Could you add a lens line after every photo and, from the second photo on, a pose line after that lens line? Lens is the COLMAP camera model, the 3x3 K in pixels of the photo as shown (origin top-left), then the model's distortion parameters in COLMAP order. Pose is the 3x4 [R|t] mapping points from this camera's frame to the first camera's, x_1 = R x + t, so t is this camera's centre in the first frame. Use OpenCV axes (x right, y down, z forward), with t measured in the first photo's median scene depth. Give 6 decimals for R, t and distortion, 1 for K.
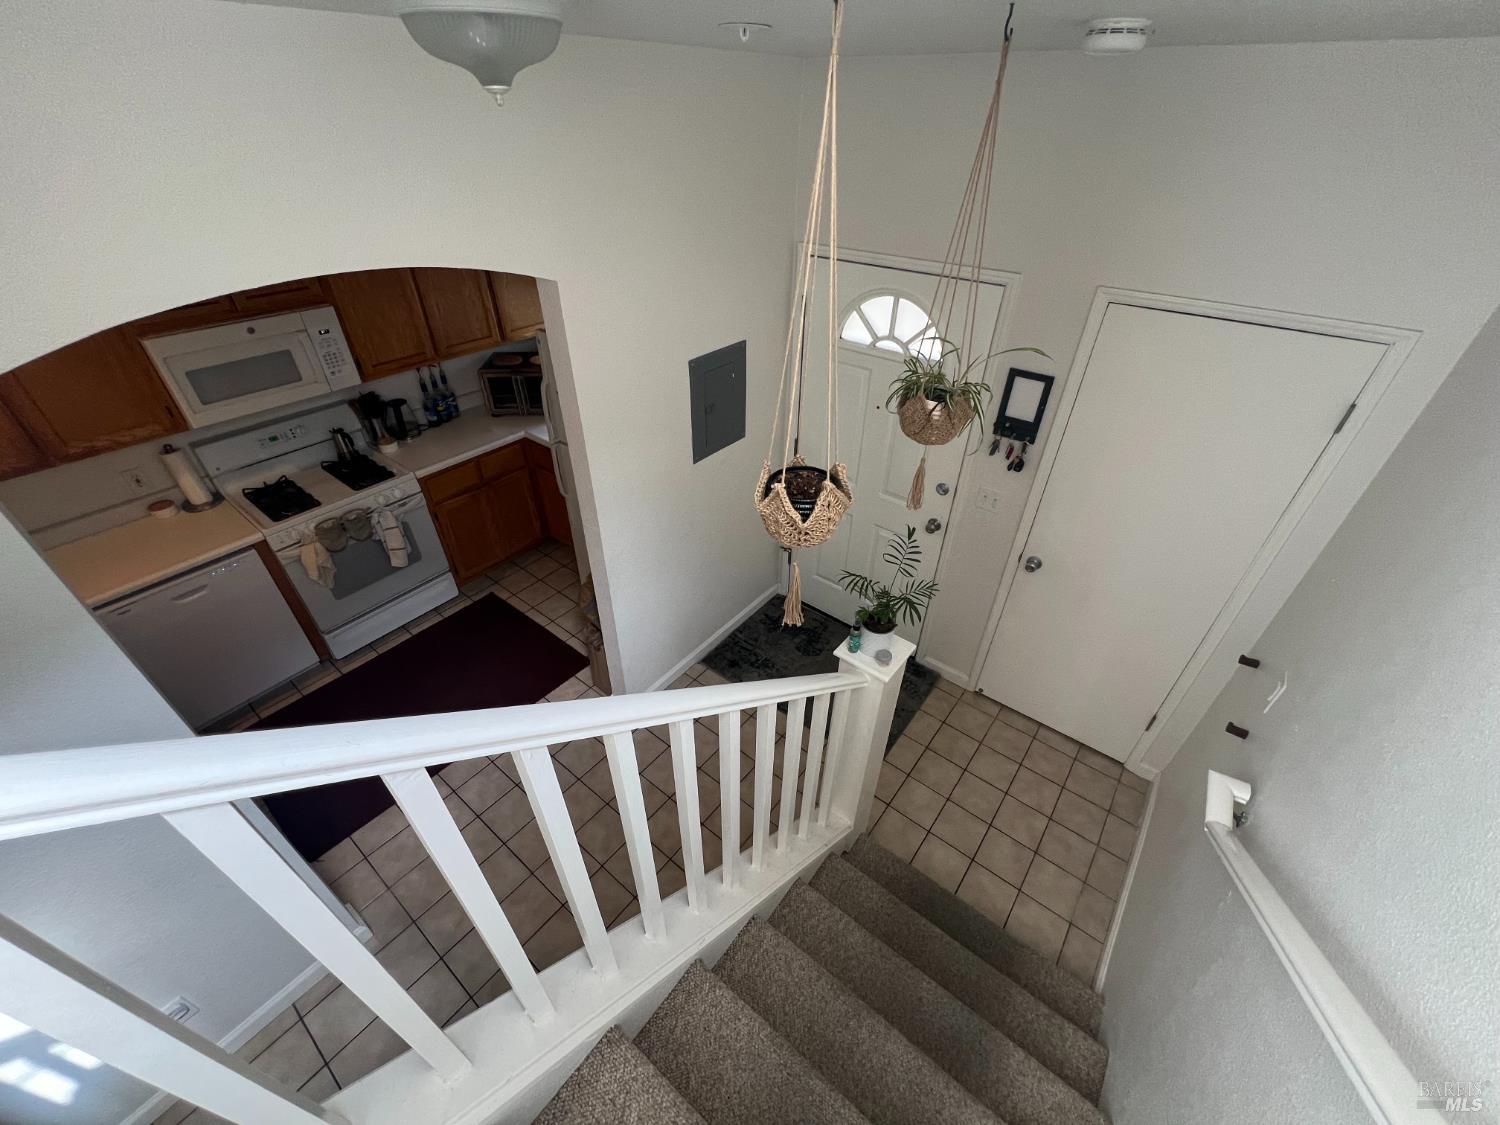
lens RADIAL K [[603.6, 0, 747.6], [0, 603.6, 566.6], [0, 0, 1]] dist [-0.001815, 0.000436]
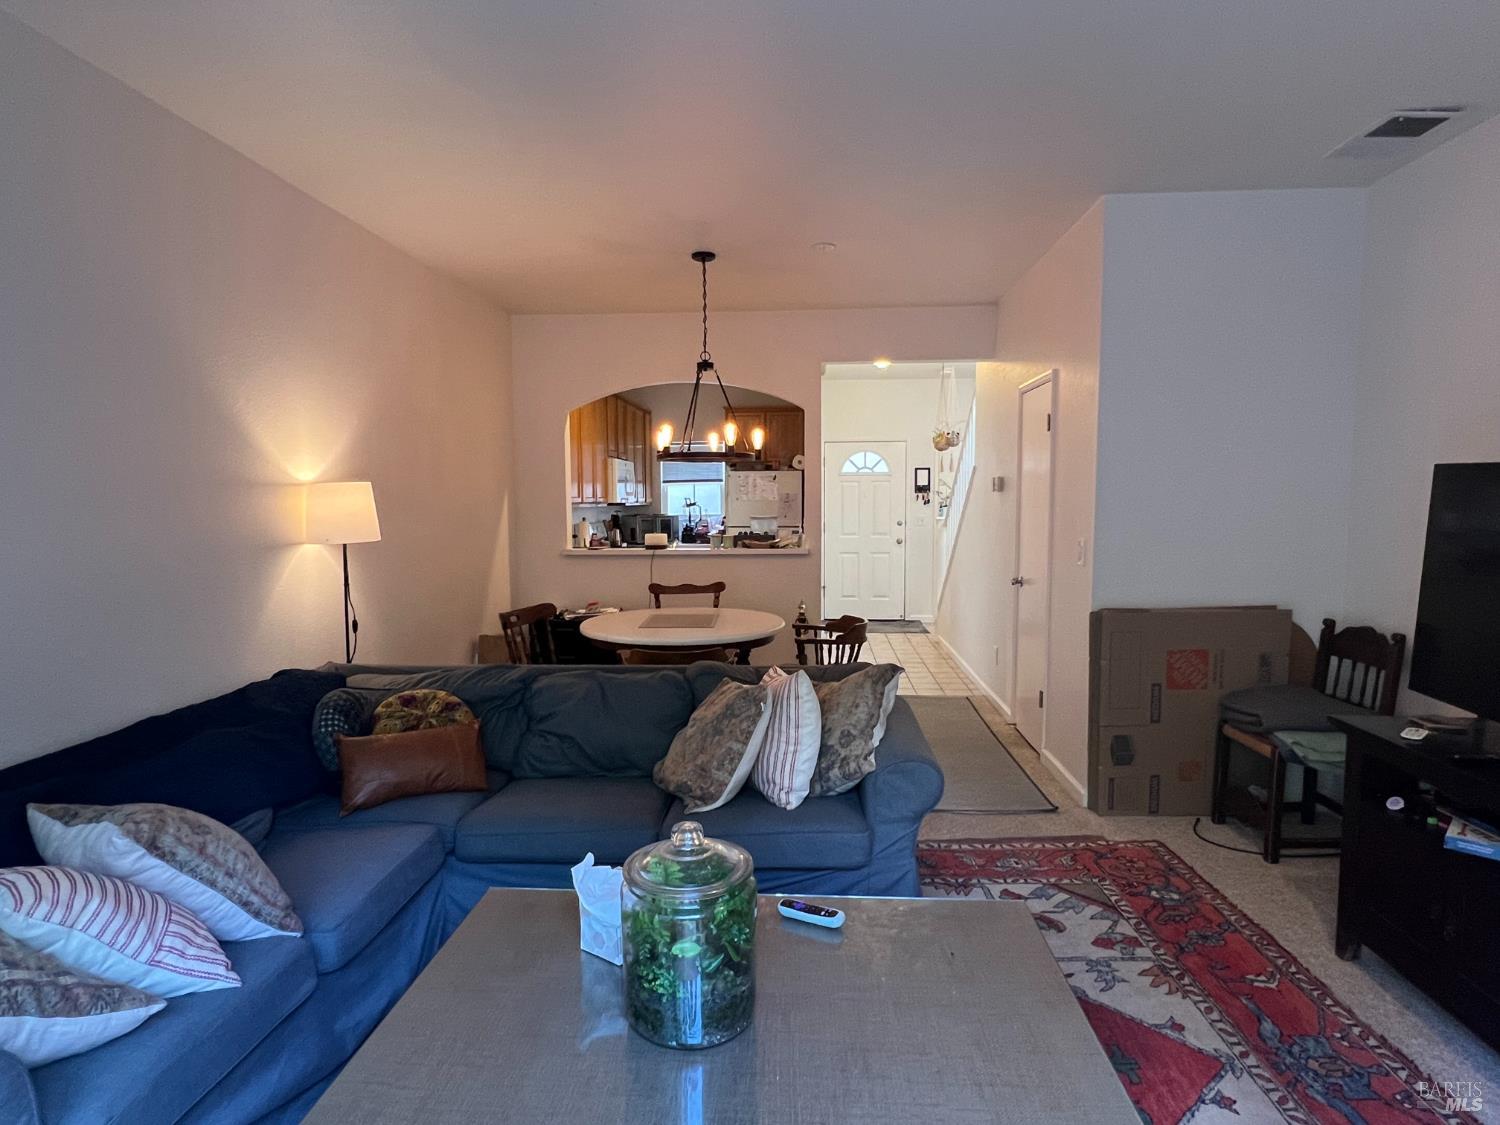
lens RADIAL K [[837.4, 0, 753.1], [0, 837.4, 565.5], [0, 0, 1]] dist [-0.000177, -0.000327]
pose [[0.822535, -0.058459, 0.565702, -1.725272], [0.354381, 0.830663, -0.429433, 1.039643], [-0.444804, 0.553698, 0.703966, -0.820524]]
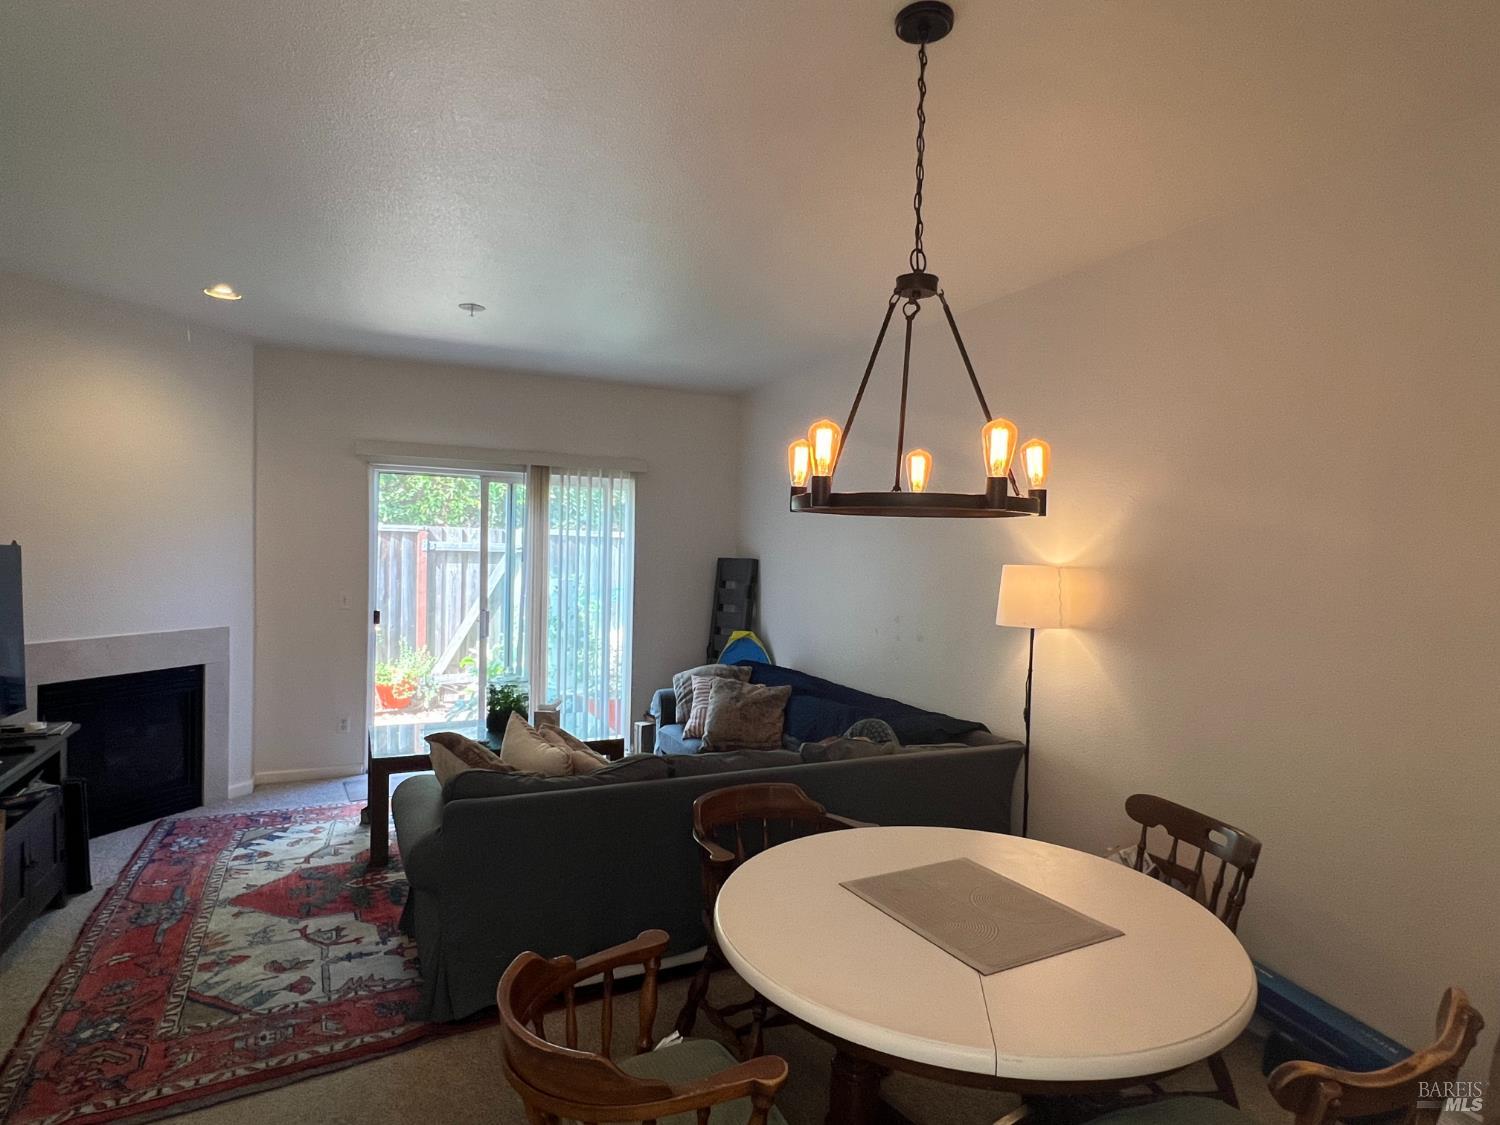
lens RADIAL K [[837.4, 0, 748.6], [0, 837.4, 564.9], [0, 0, 1]] dist [-0.000177, -0.000327]
pose [[-0.443551, -0.002063, -0.896247, -0.476975], [-0.564480, 0.777378, 0.277571, 0.230150], [0.696150, 0.629030, -0.345972, 0.200846]]
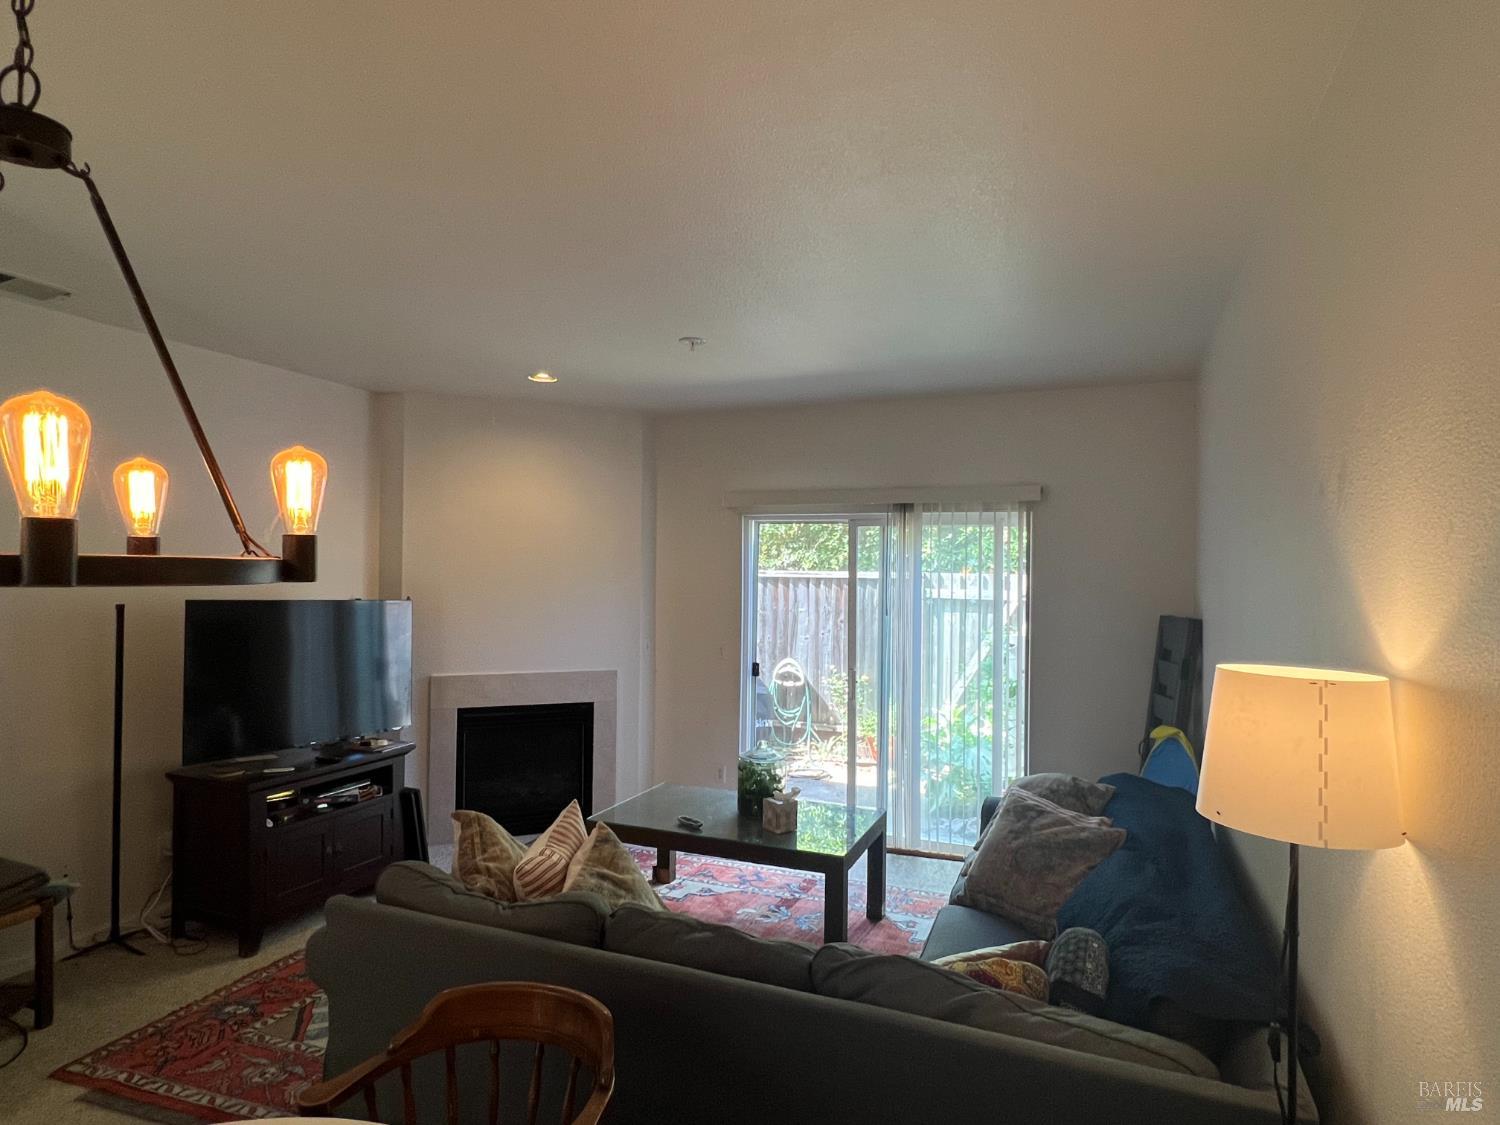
lens RADIAL K [[837.4, 0, 746.5], [0, 837.4, 565.5], [0, 0, 1]] dist [-0.000177, -0.000327]
pose [[-0.963319, -0.025293, -0.267164, -1.178110], [-0.179880, 0.799649, 0.572891, 0.088209], [0.199148, 0.599934, -0.774867, 0.323619]]
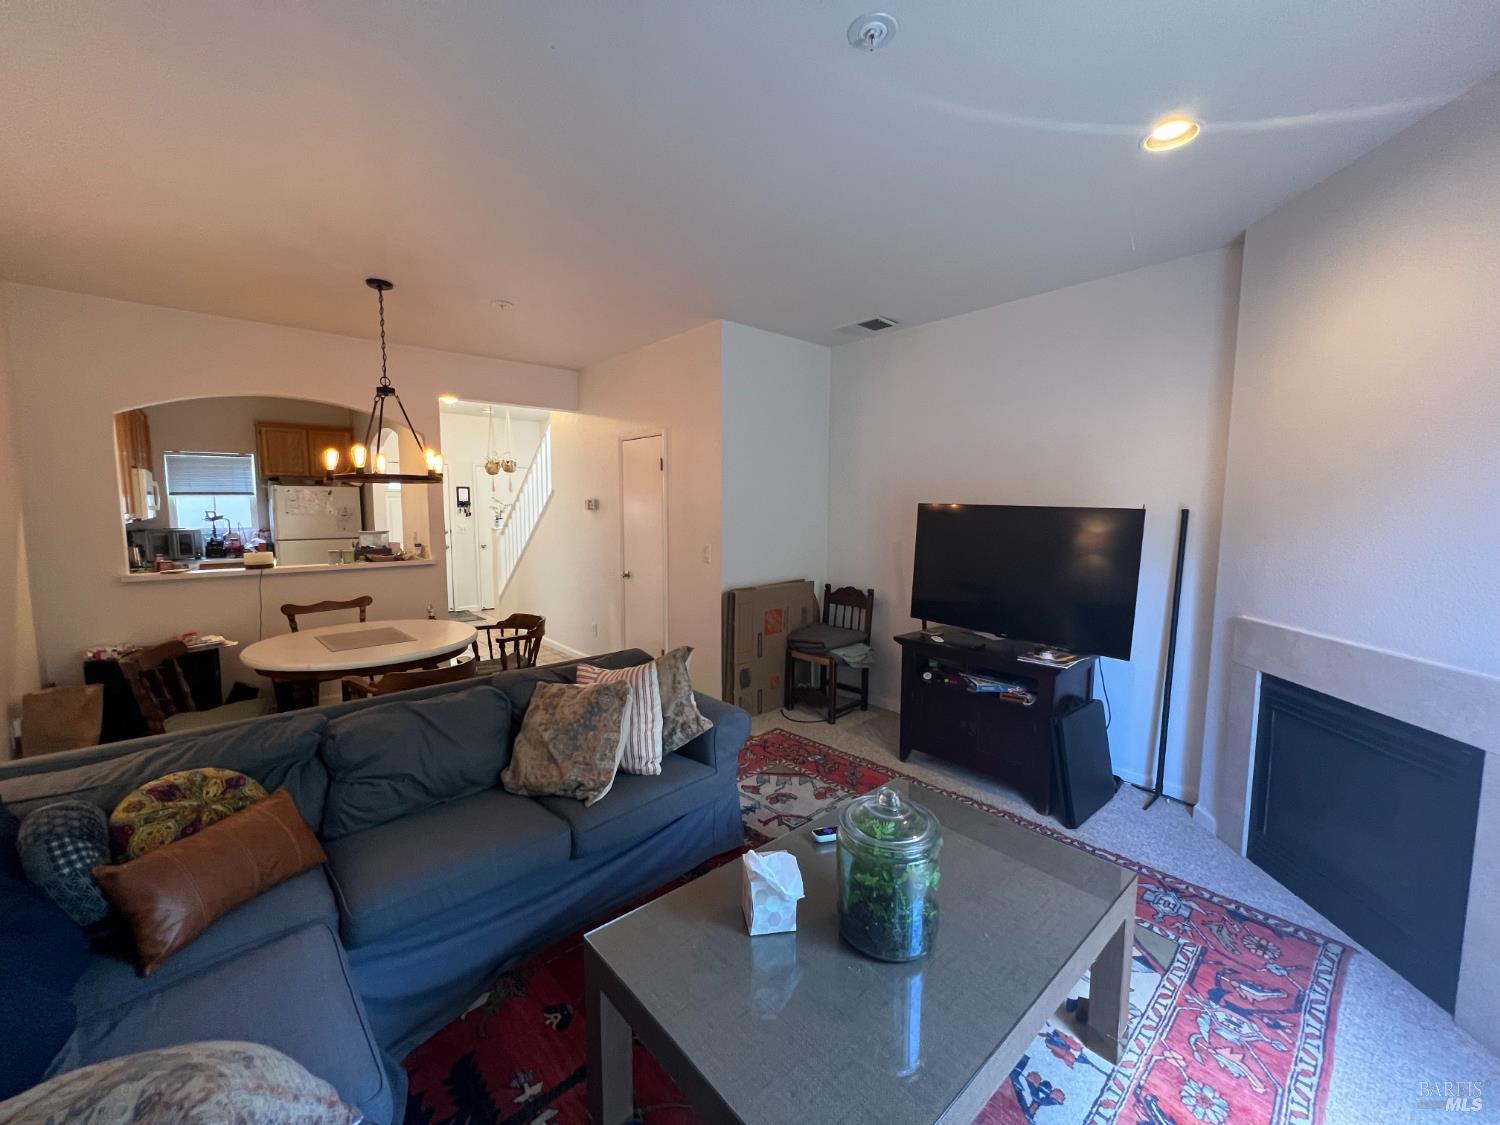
lens RADIAL K [[603.6, 0, 749.8], [0, 603.6, 562.6], [0, 0, 1]] dist [-0.001815, 0.000436]
pose [[0.178439, -0.100167, 0.978839, -1.913089], [0.595822, 0.802680, -0.026476, 0.789774], [-0.783042, 0.587939, 0.202911, -0.531888]]
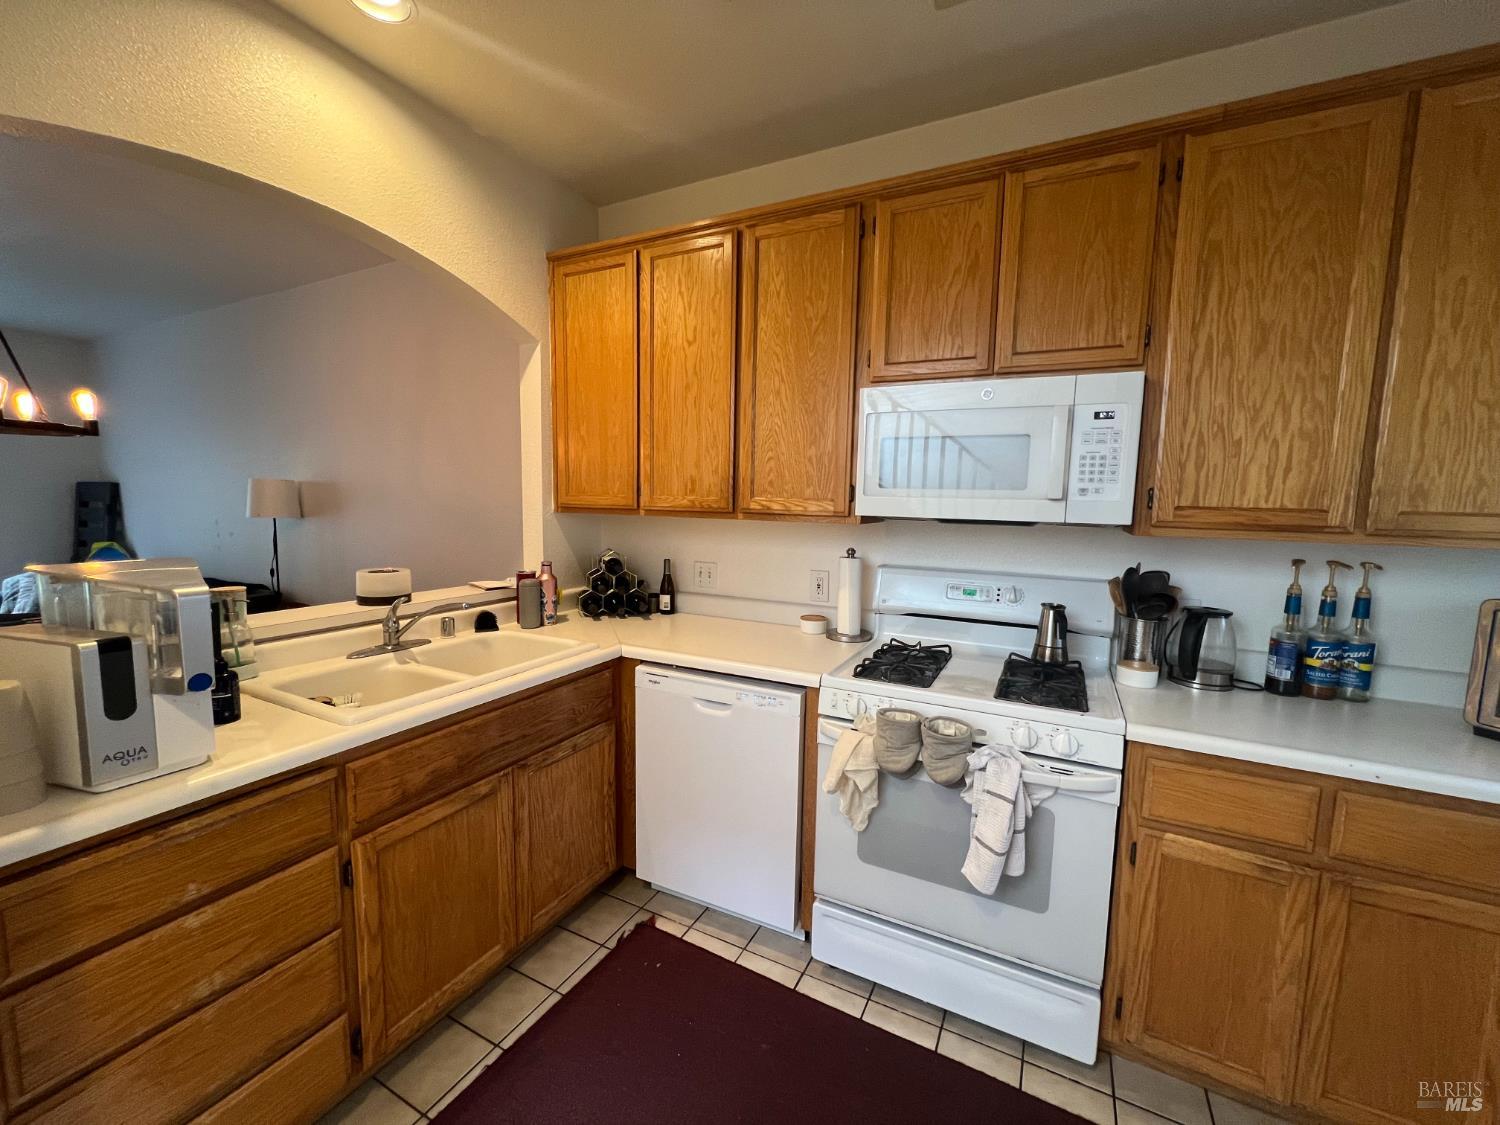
lens RADIAL K [[603.6, 0, 752.6], [0, 603.6, 562.7], [0, 0, 1]] dist [-0.001815, 0.000436]
pose [[0.200640, 0.098989, -0.974651, -0.210405], [-0.607864, 0.792787, -0.044615, -0.067515], [0.768274, 0.601407, 0.219237, 0.646723]]
